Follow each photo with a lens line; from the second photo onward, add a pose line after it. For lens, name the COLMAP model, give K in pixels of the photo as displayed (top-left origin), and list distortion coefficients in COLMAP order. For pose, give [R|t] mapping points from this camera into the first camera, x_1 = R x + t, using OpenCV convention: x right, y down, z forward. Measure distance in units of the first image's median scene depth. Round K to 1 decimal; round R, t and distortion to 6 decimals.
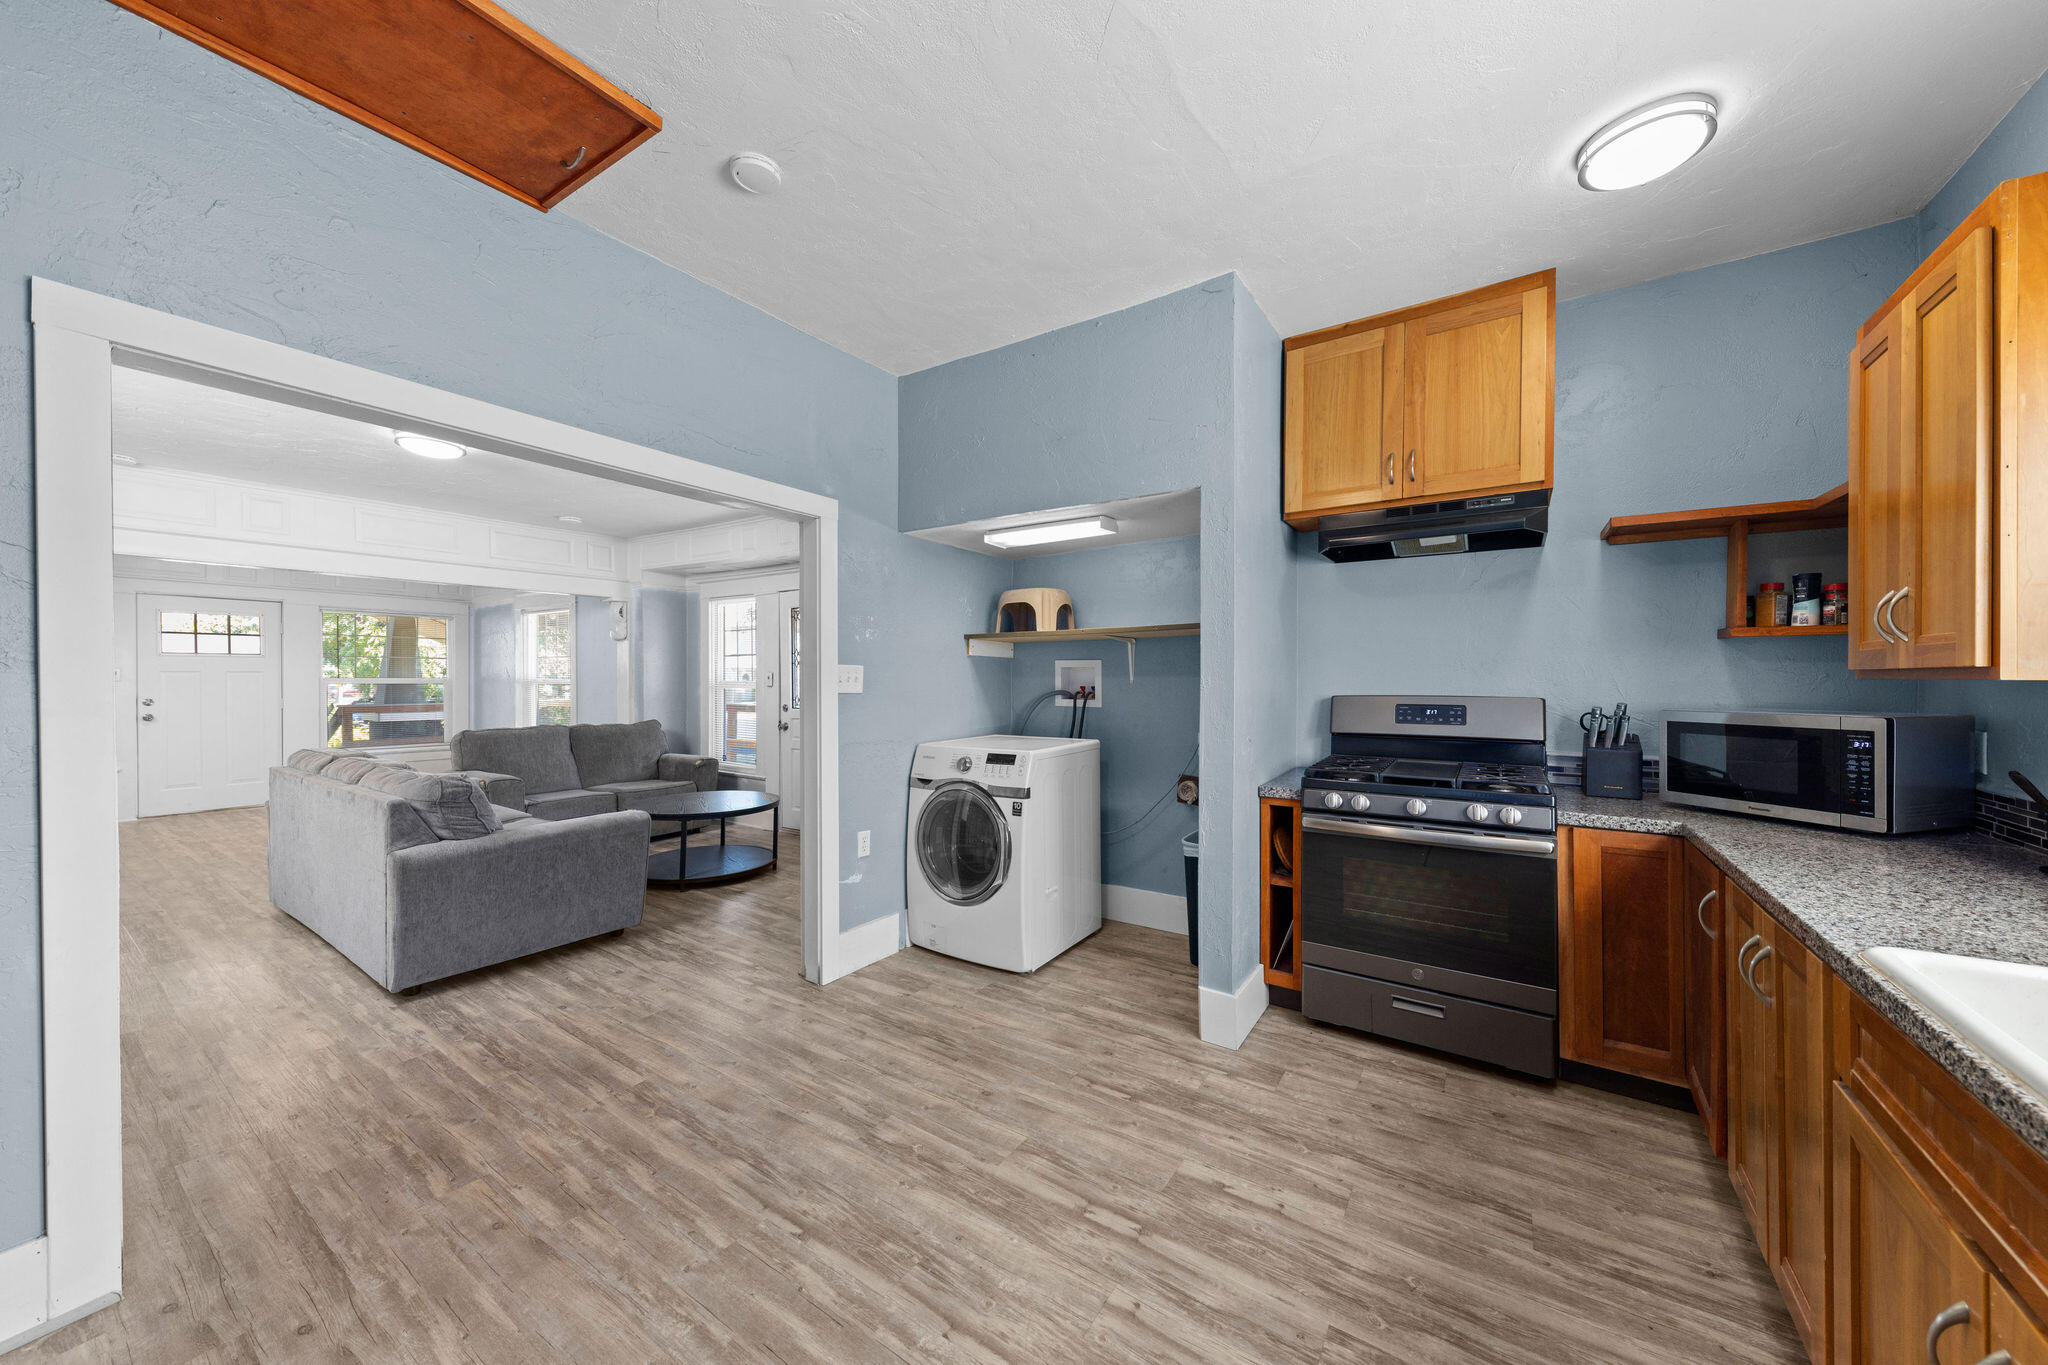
lens RADIAL K [[698.4, 0, 1042.4], [0, 698.4, 680.9], [0, 0, 1]] dist [0.008511, -0.002652]
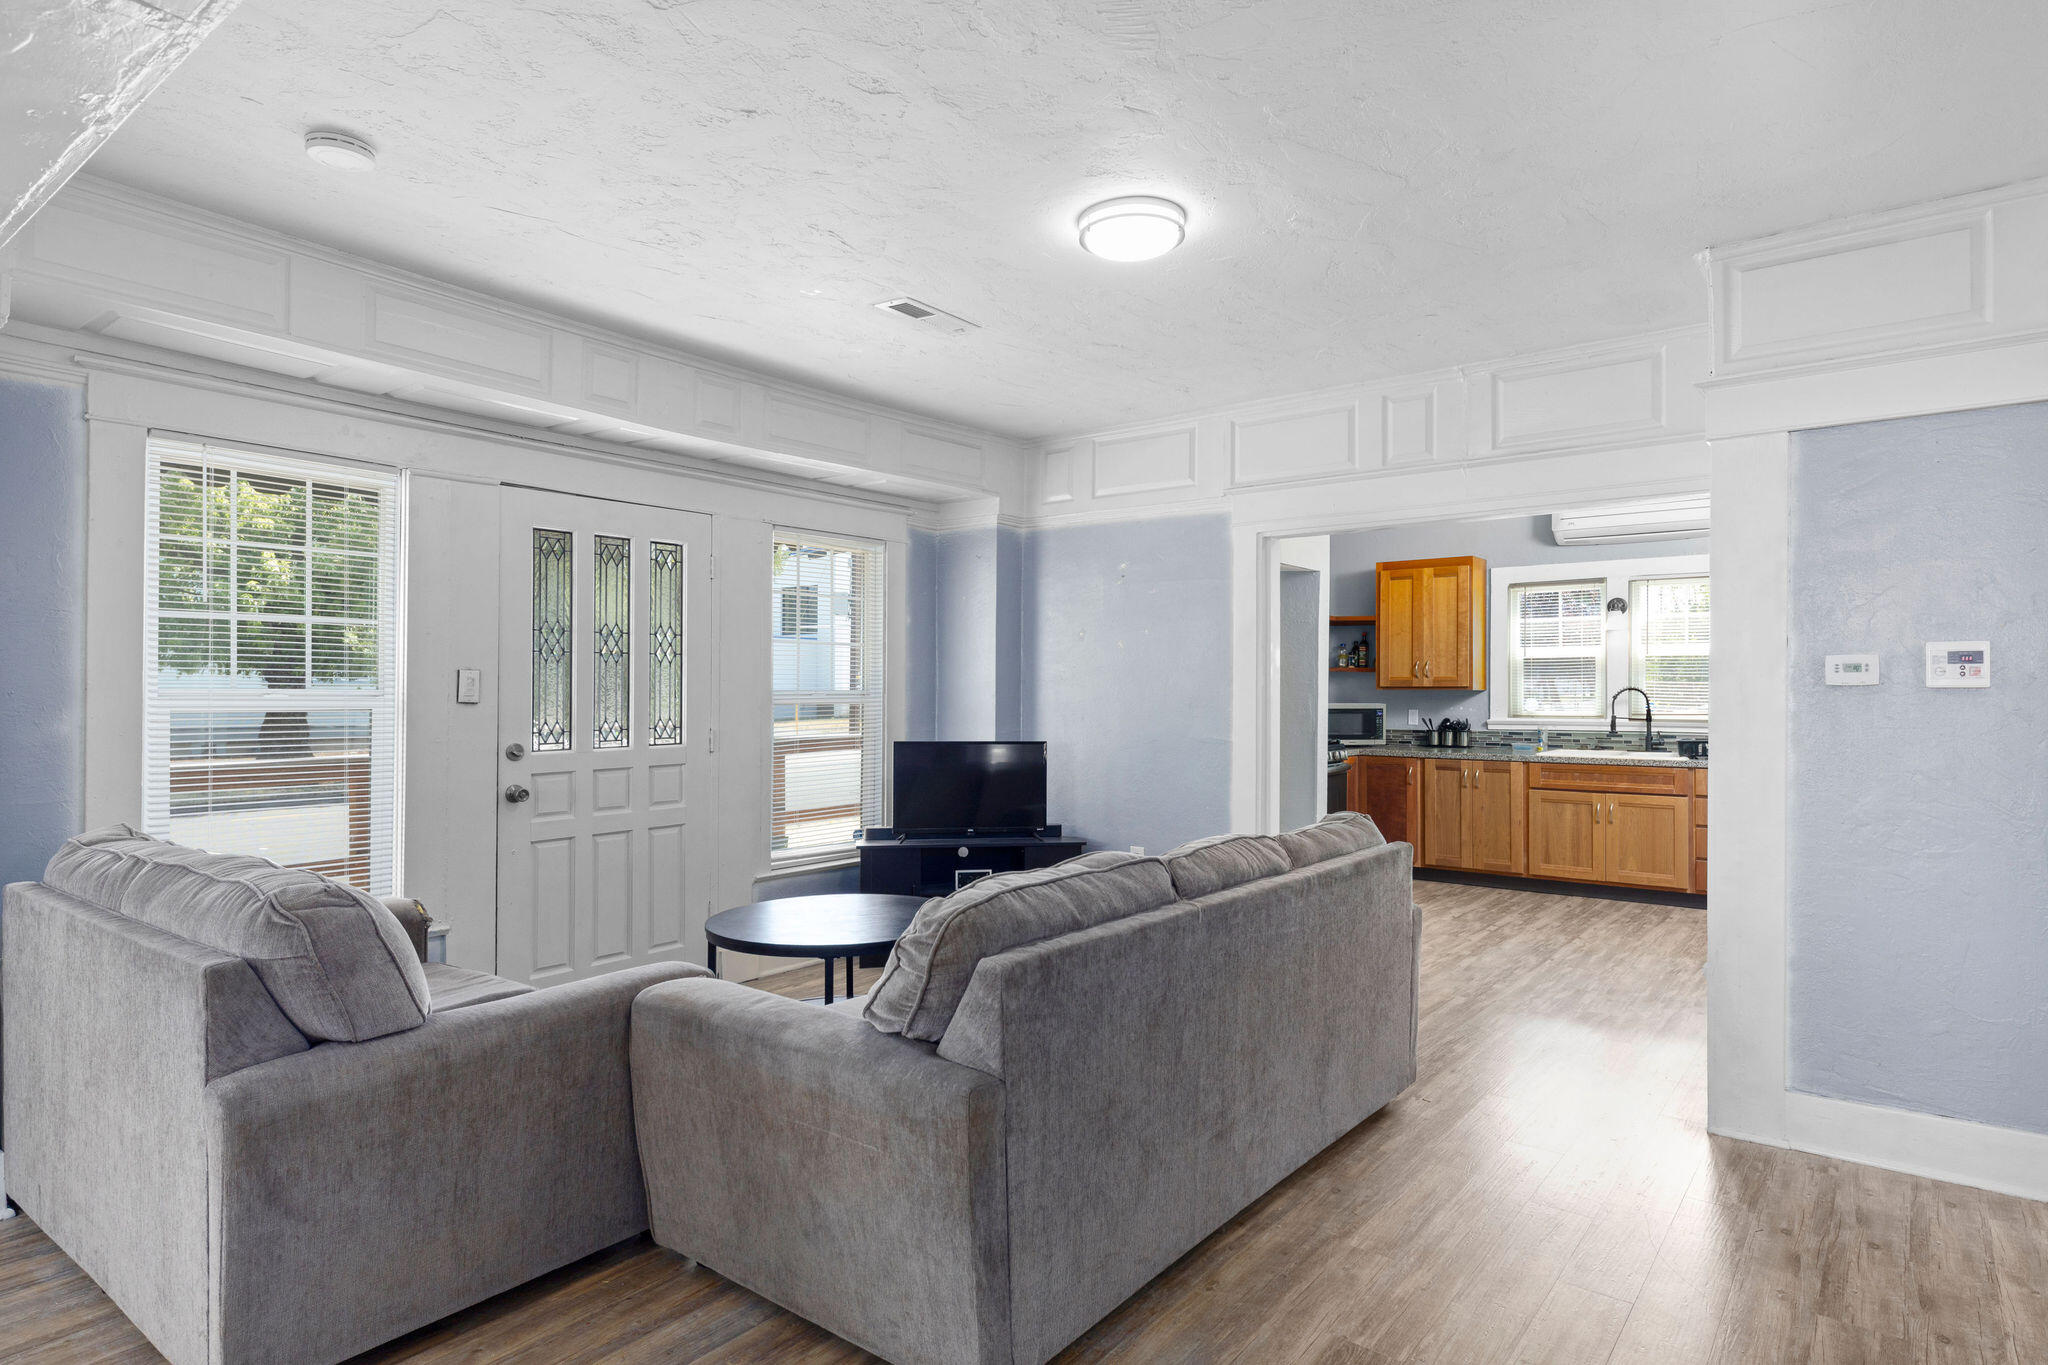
lens RADIAL K [[1109.2, 0, 1051.7], [0, 1109.2, 688.7], [0, 0, 1]] dist [0.003839, 0.000224]
pose [[0.082165, 0.003094, 0.996614, -2.423306], [0.001372, 0.999994, -0.003218, 0.004068], [-0.996618, 0.001631, 0.082160, 1.429875]]
